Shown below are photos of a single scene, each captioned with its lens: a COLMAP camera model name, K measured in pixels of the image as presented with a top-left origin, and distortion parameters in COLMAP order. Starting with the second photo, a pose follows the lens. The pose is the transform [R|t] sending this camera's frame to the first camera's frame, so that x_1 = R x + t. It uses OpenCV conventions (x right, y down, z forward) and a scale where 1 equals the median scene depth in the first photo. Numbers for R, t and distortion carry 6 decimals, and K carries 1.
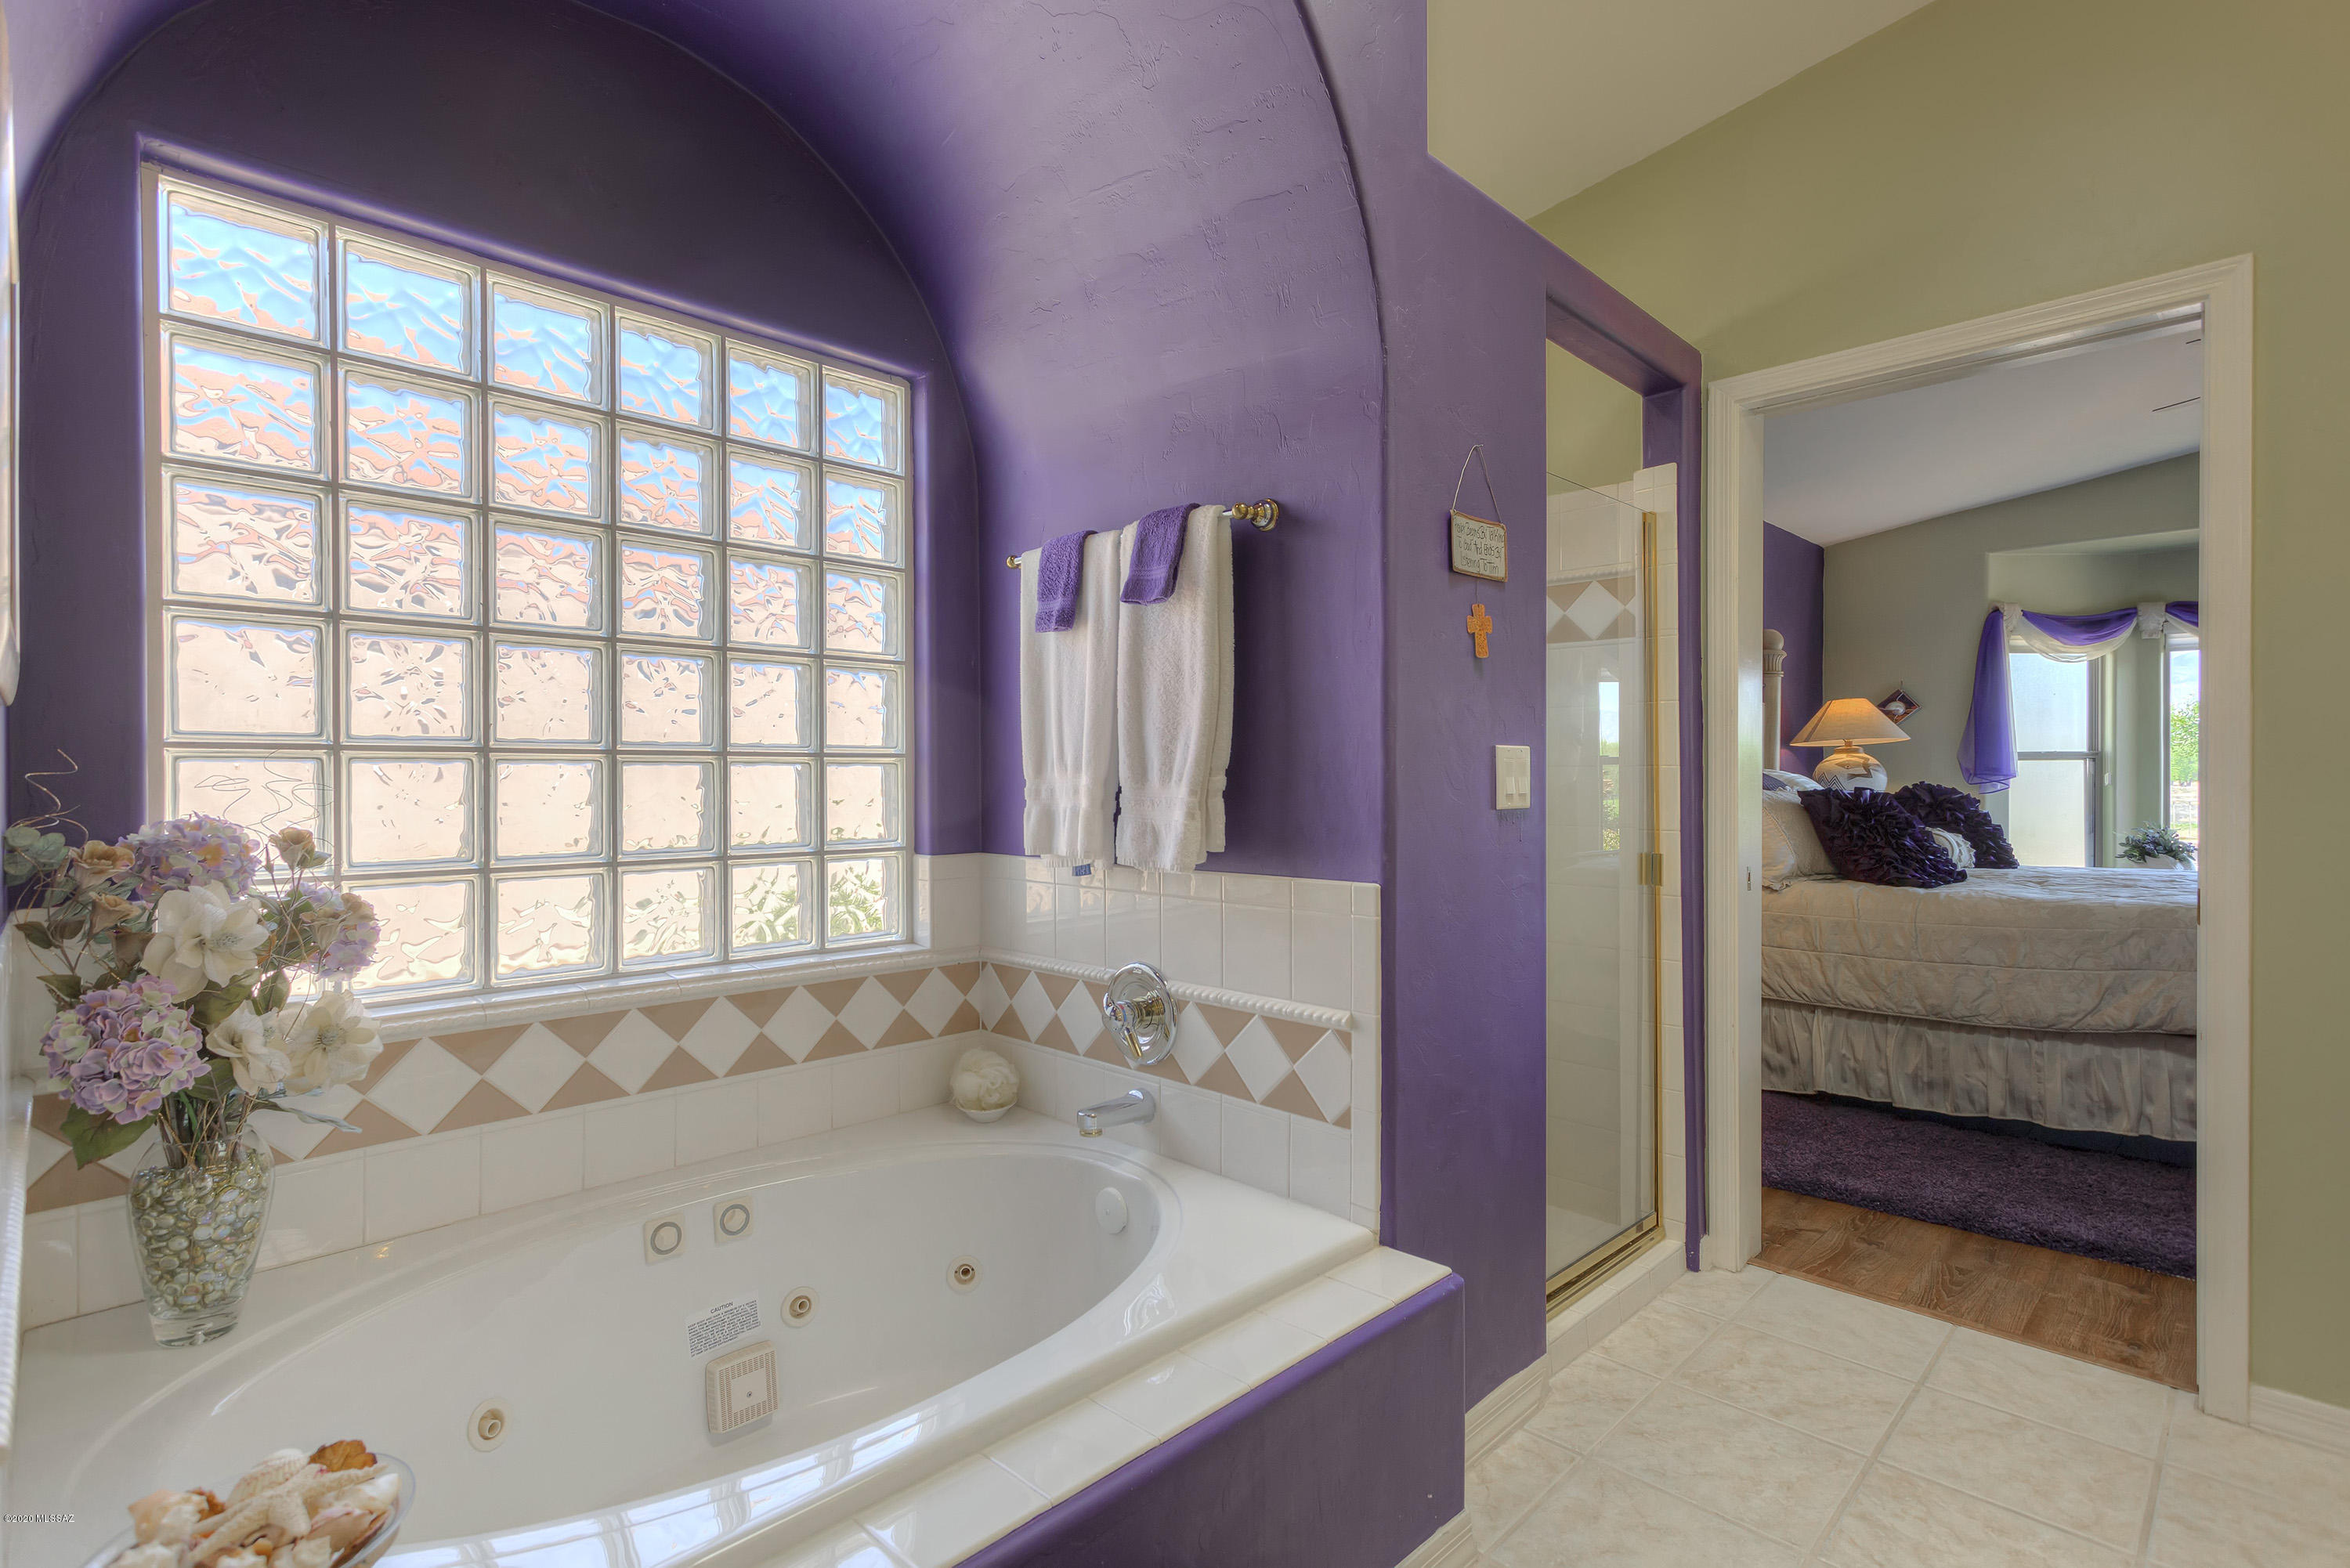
lens RADIAL K [[1115.3, 0, 1175.0], [0, 1115.3, 784.0], [0, 0, 1]] dist [0.002058, 0.000939]
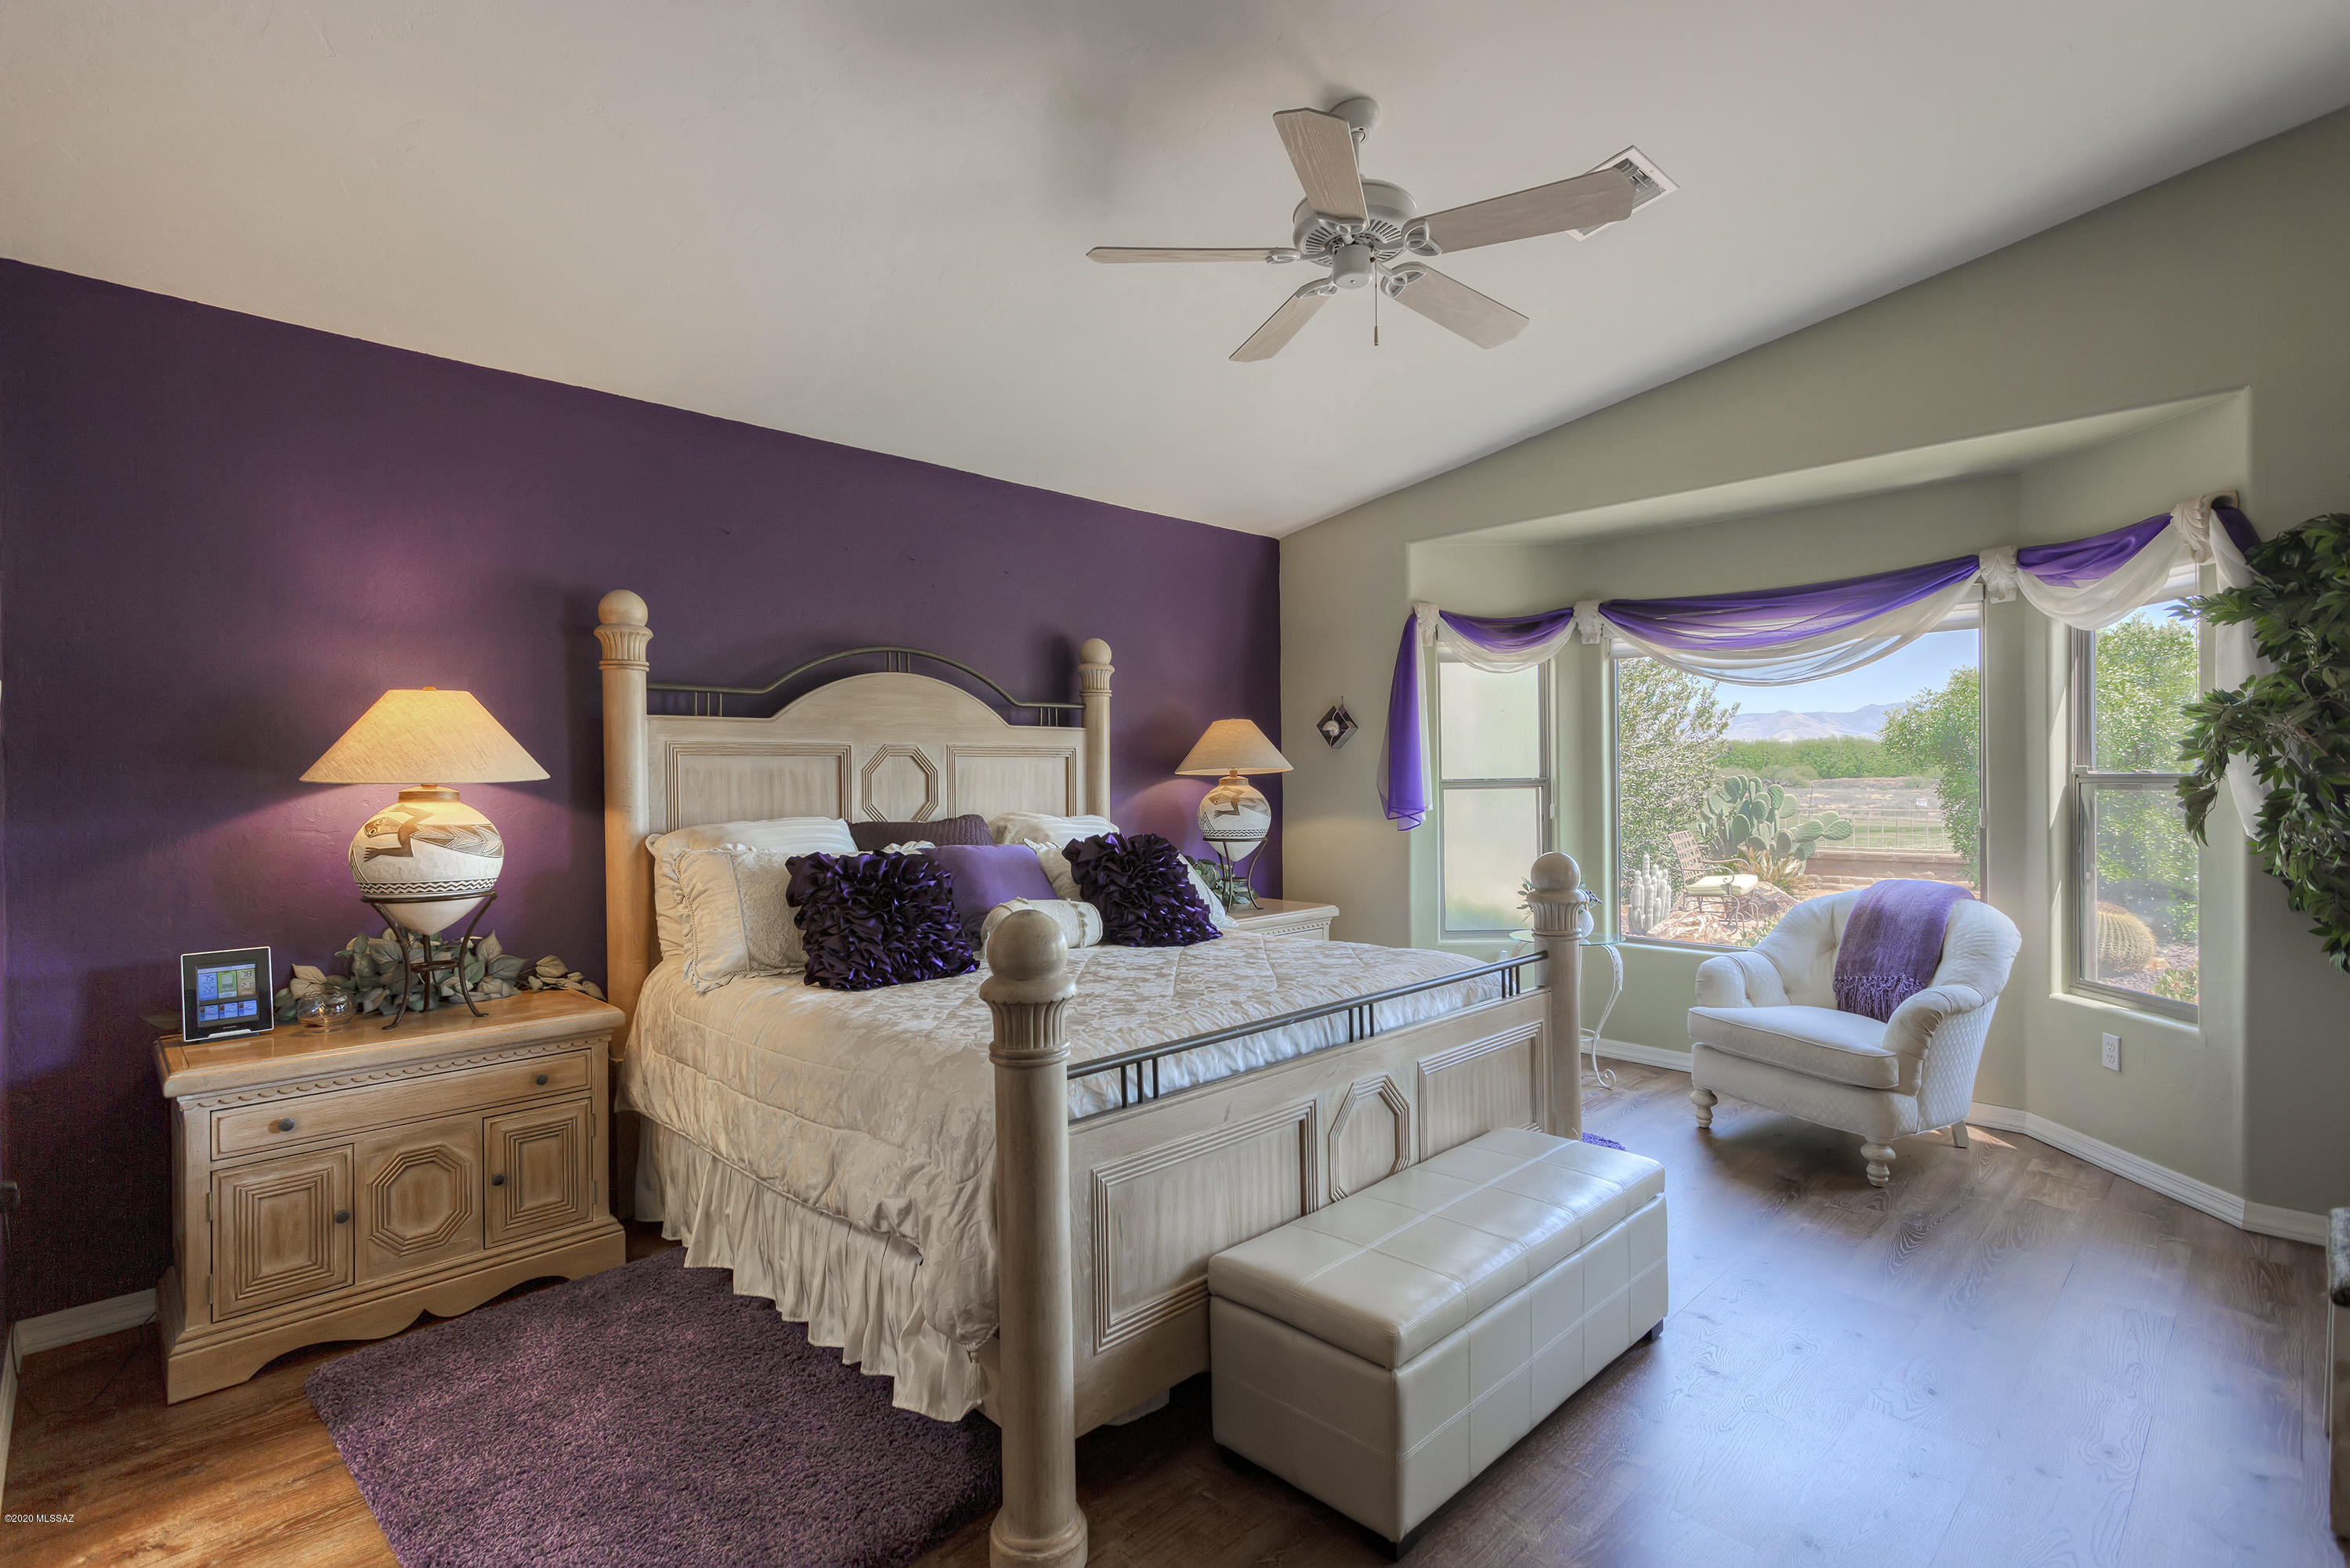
lens RADIAL K [[1115.3, 0, 1175.0], [0, 1115.3, 784.0], [0, 0, 1]] dist [0.002058, 0.000939]
pose [[0.999711, -0.012618, -0.020441, 0.573315], [0.012652, 0.999919, 0.001541, -0.029588], [0.020419, -0.001799, 0.999790, 0.151884]]
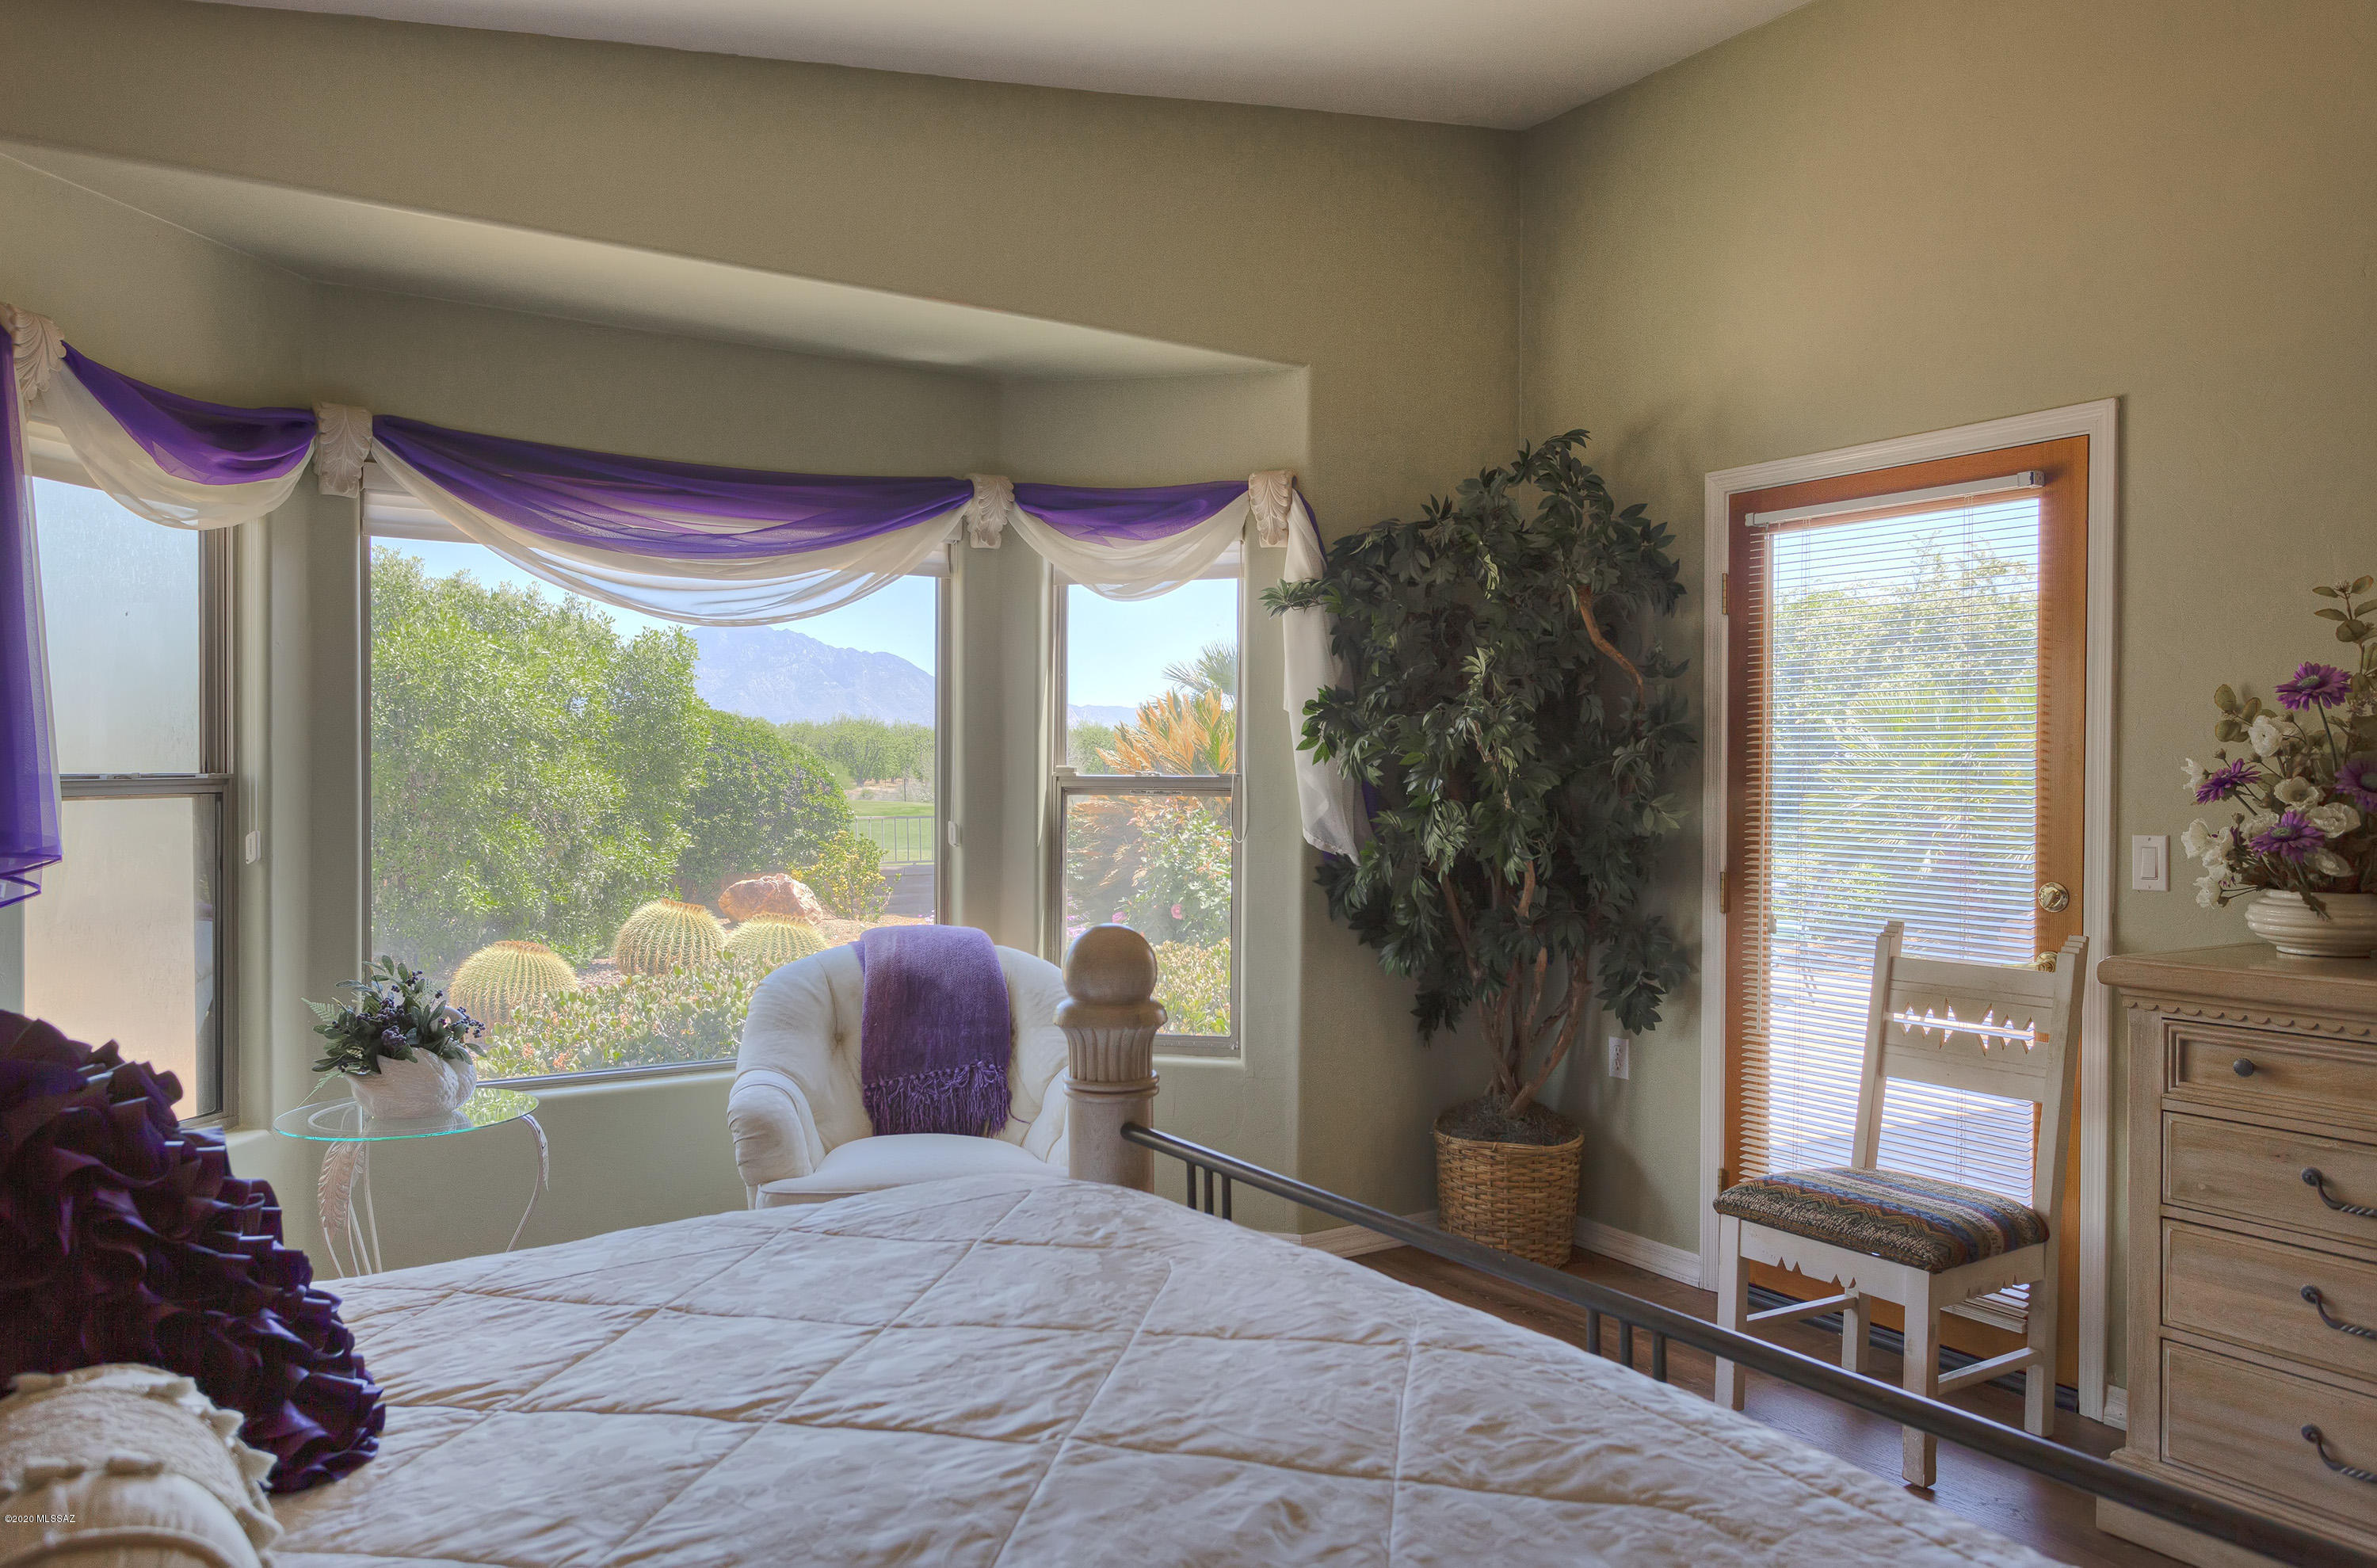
lens RADIAL K [[1646.2, 0, 1188.5], [0, 1646.2, 784.0], [0, 0, 1]] dist [-0.001589, -0.001328]
pose [[0.212174, -0.011544, 0.977164, 0.354885], [0.003358, 0.999933, 0.011084, -0.031927], [-0.977226, 0.000929, 0.212199, 0.571933]]
